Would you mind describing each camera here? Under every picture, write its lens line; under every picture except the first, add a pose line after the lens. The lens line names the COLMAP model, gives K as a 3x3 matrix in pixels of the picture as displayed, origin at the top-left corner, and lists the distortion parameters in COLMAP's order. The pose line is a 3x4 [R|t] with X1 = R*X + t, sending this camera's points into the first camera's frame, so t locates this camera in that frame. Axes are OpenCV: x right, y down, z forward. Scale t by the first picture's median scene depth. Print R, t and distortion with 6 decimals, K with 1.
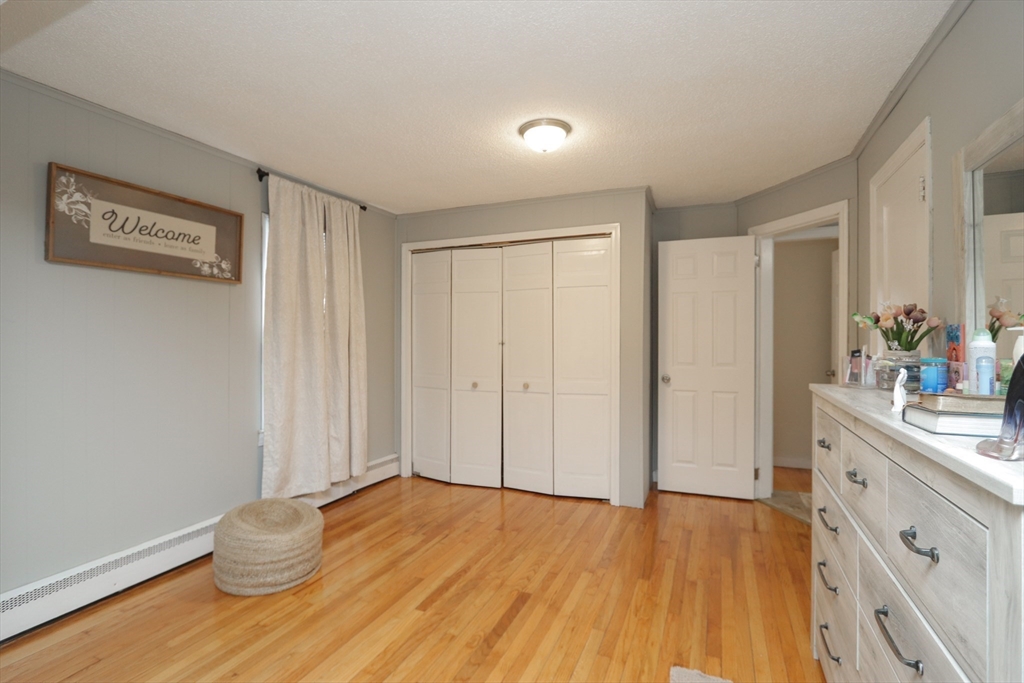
lens RADIAL K [[482.3, 0, 503.4], [0, 482.3, 333.7], [0, 0, 1]] dist [-0.013096, 0.001391]
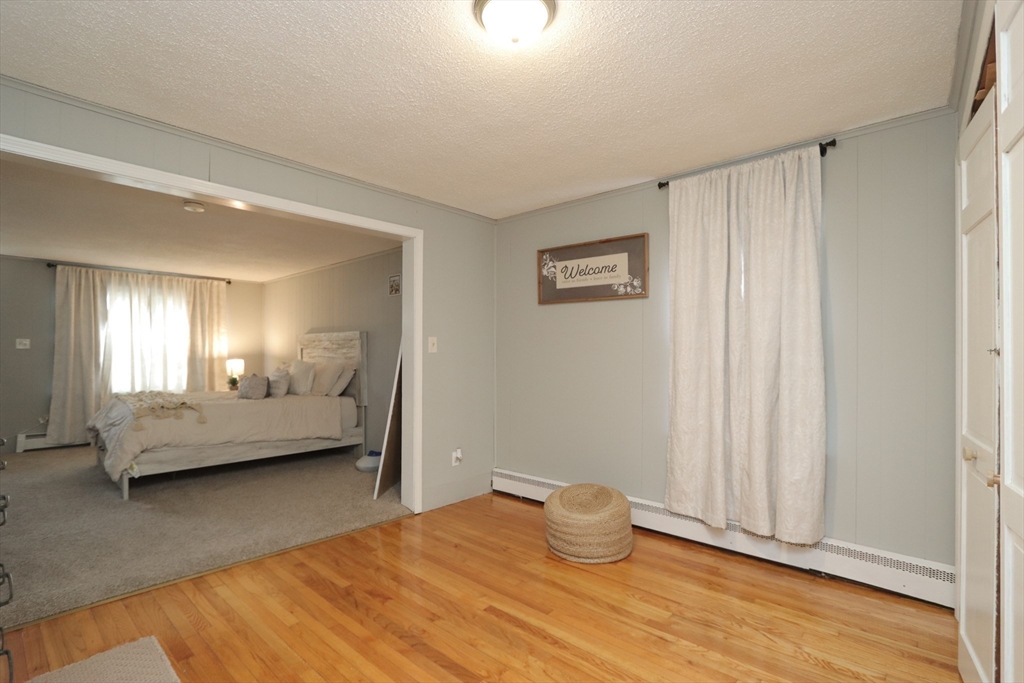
lens RADIAL K [[482.3, 0, 510.0], [0, 482.3, 349.2], [0, 0, 1]] dist [-0.013096, 0.001391]
pose [[-0.306371, -0.007418, -0.951883, 0.613560], [0.005717, 0.999937, -0.009632, 0.027200], [0.951895, -0.008393, -0.306309, 1.060483]]
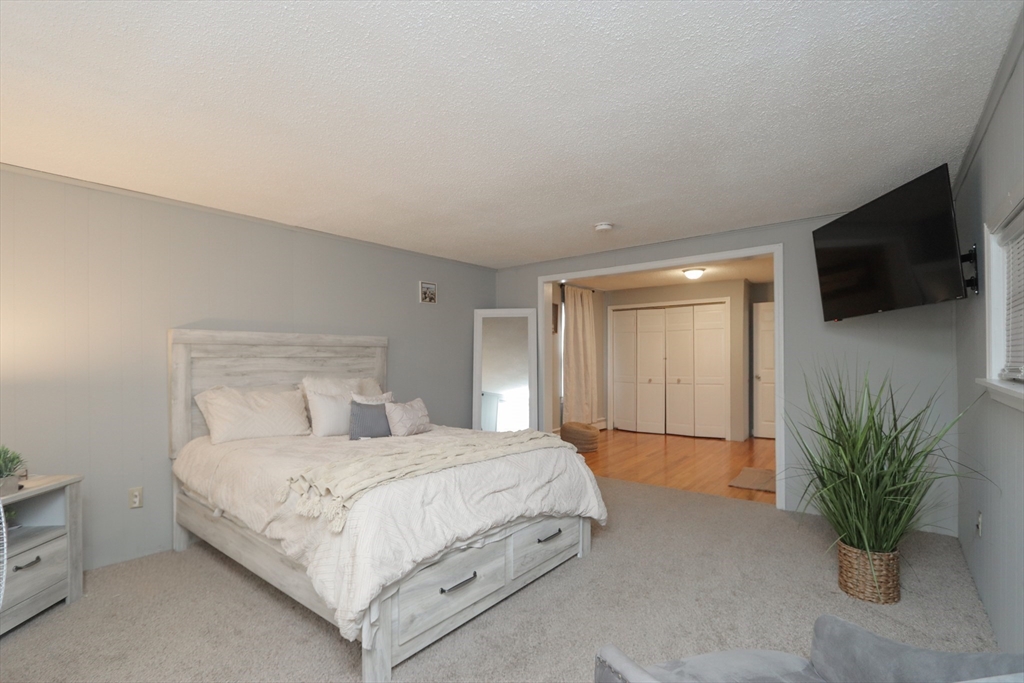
lens RADIAL K [[482.3, 0, 506.0], [0, 482.3, 354.1], [0, 0, 1]] dist [-0.013096, 0.001391]
pose [[0.973509, -0.005409, -0.228586, -0.259738], [0.006180, 0.999977, 0.002655, -0.009058], [0.228566, -0.003998, 0.973520, -1.446028]]
